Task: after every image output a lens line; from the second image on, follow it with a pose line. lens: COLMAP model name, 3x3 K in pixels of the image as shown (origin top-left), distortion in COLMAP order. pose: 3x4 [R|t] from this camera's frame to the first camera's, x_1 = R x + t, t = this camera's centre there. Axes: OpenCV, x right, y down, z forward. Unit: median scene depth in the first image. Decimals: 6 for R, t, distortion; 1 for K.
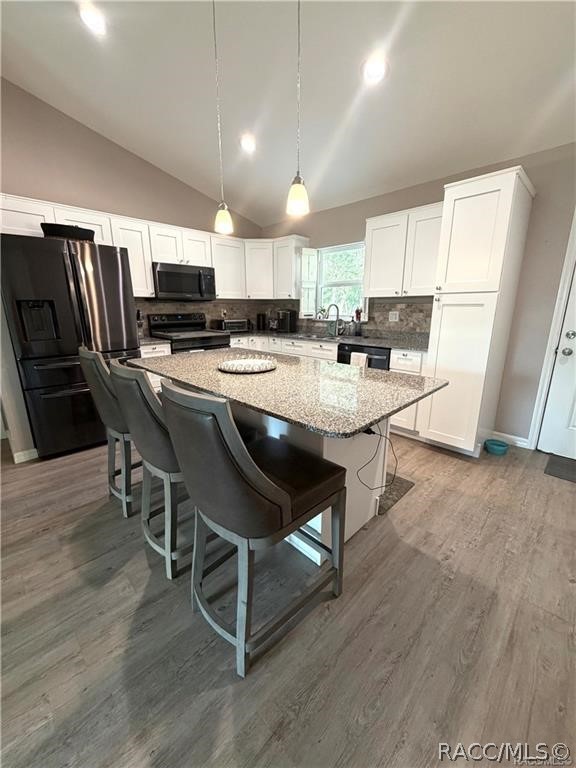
lens RADIAL K [[305.9, 0, 288.0], [0, 305.9, 384.0], [0, 0, 1]] dist [0.000474, -0.000123]
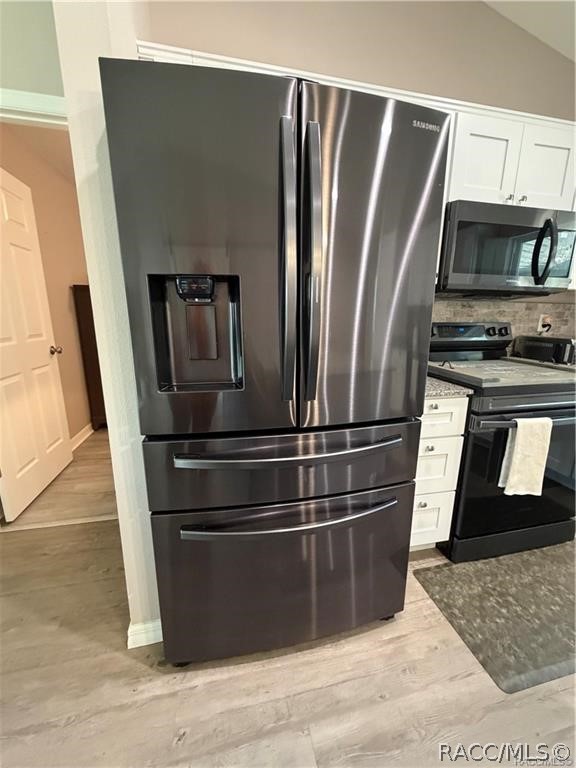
lens RADIAL K [[306.2, 0, 288.0], [0, 306.2, 384.0], [0, 0, 1]] dist [0.000726, 0.000127]
pose [[0.847175, 0.125030, -0.516393, -0.396527], [-0.138907, 0.990234, 0.011872, -0.124878], [0.512834, 0.061673, 0.856269, 0.554679]]
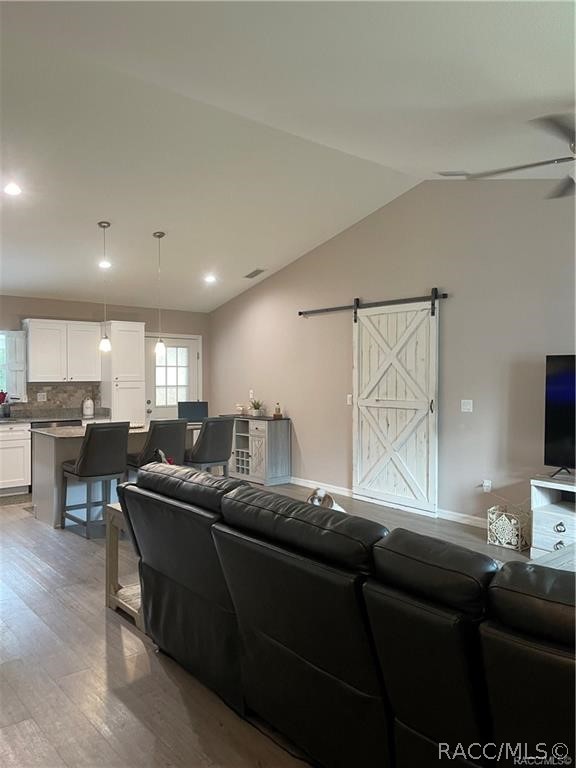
lens RADIAL K [[583.5, 0, 288.0], [0, 583.5, 384.0], [0, 0, 1]] dist [0.083860, -0.000332]
pose [[0.079017, -0.018543, 0.996701, -1.927551], [0.243570, 0.969882, -0.001266, -0.039947], [-0.966659, 0.242867, 0.081154, -0.107919]]
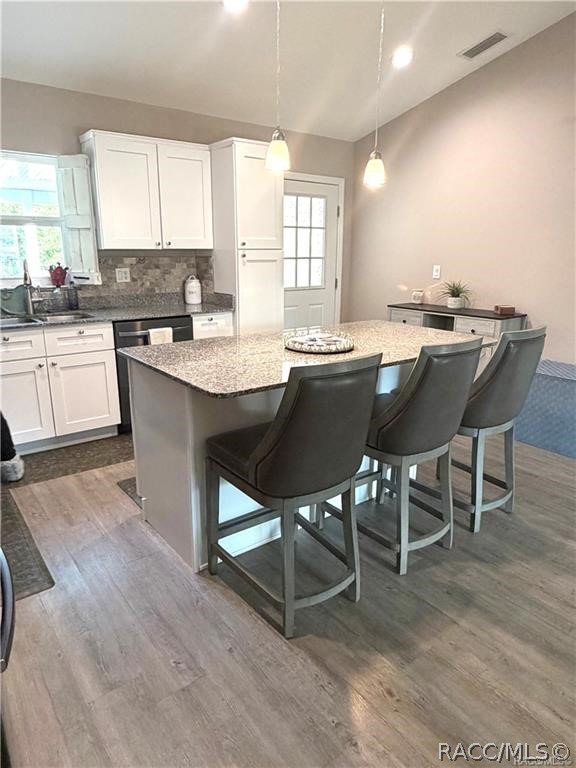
lens RADIAL K [[503.7, 0, 288.0], [0, 503.7, 384.0], [0, 0, 1]] dist [0.000133, 0.002213]
pose [[0.123522, -0.257853, 0.958256, -0.841691], [0.238739, 0.945010, 0.223515, -0.159962], [-0.963196, 0.201164, 0.178289, 0.495692]]
